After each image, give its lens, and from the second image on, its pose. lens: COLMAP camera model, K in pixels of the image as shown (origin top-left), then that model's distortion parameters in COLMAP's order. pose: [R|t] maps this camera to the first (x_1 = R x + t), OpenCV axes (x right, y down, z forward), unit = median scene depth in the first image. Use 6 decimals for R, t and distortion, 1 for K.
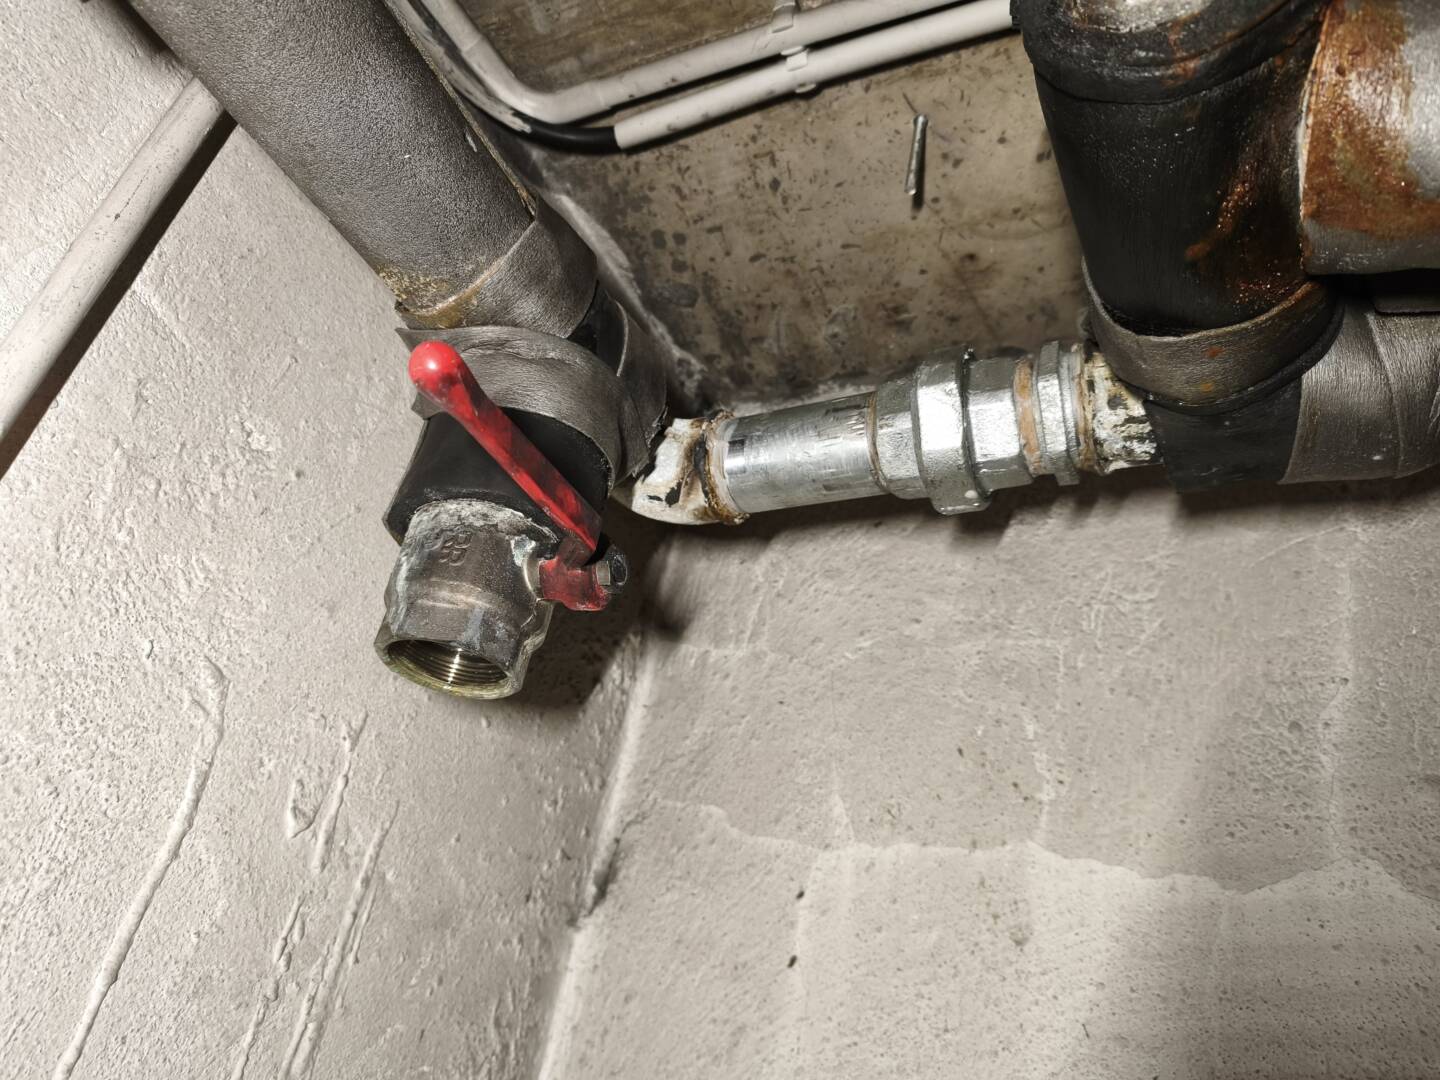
lens RADIAL K [[1018.2, 0, 726.6], [0, 1018.2, 548.2], [0, 0, 1]] dist [0.032396, -0.027290]
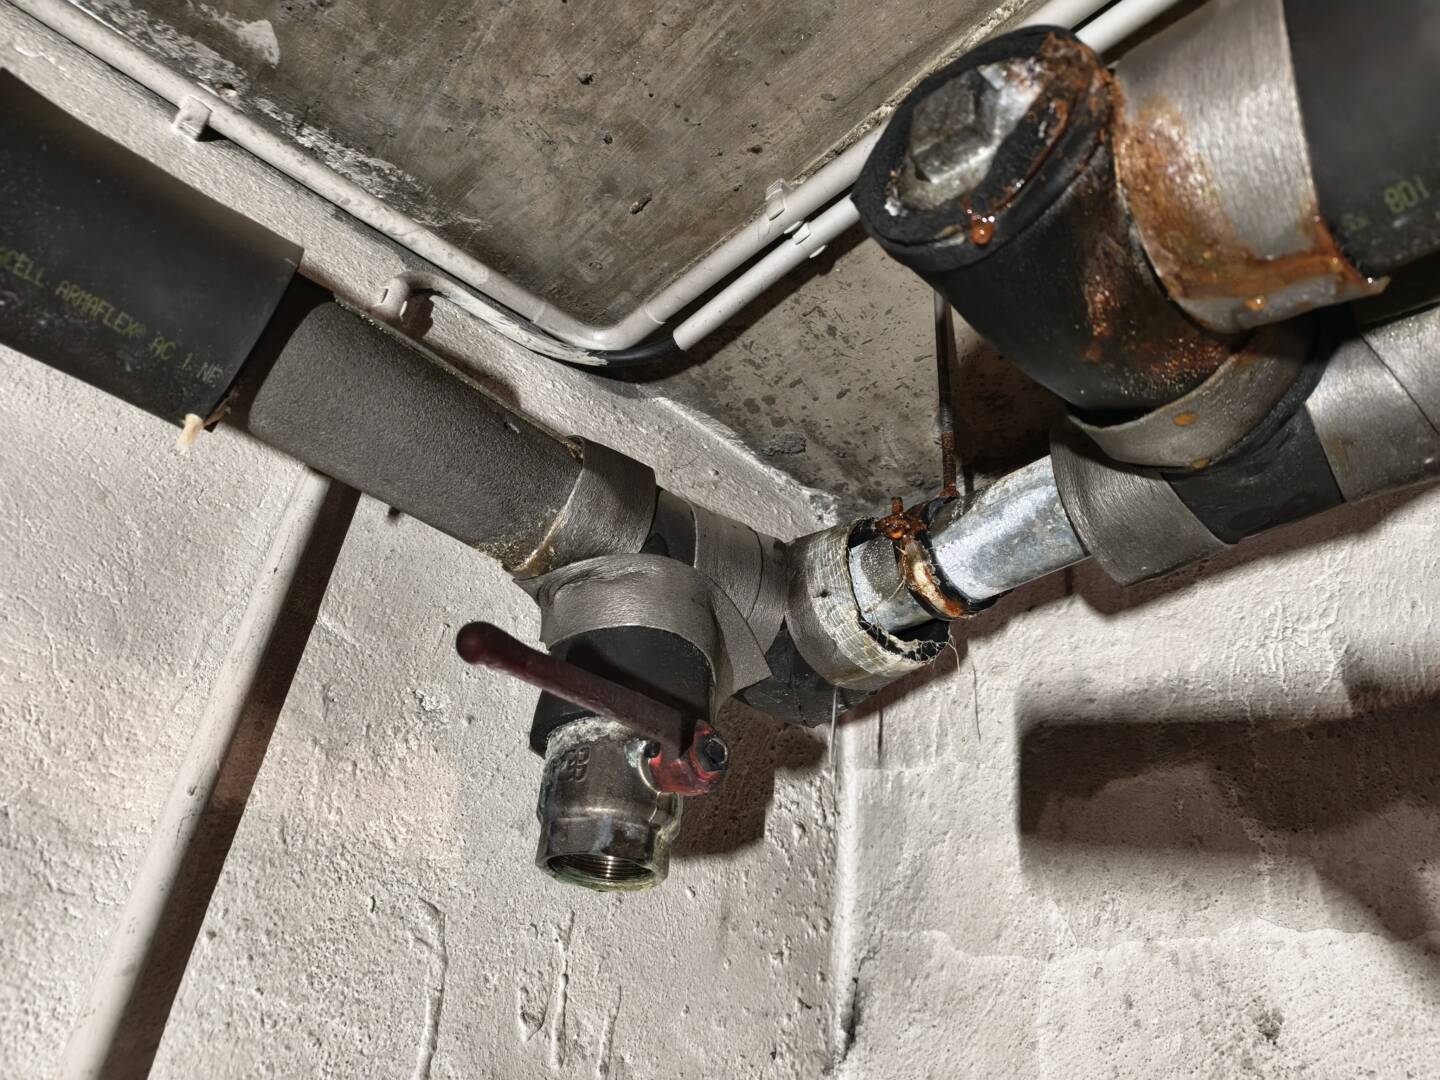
lens RADIAL K [[1018.2, 0, 728.5], [0, 1018.2, 542.2], [0, 0, 1]] dist [0.032396, -0.027290]
pose [[0.927039, -0.271444, -0.258684, 0.206456], [0.245739, 0.960895, -0.127648, -0.043556], [0.283217, 0.054766, 0.957491, -0.046047]]
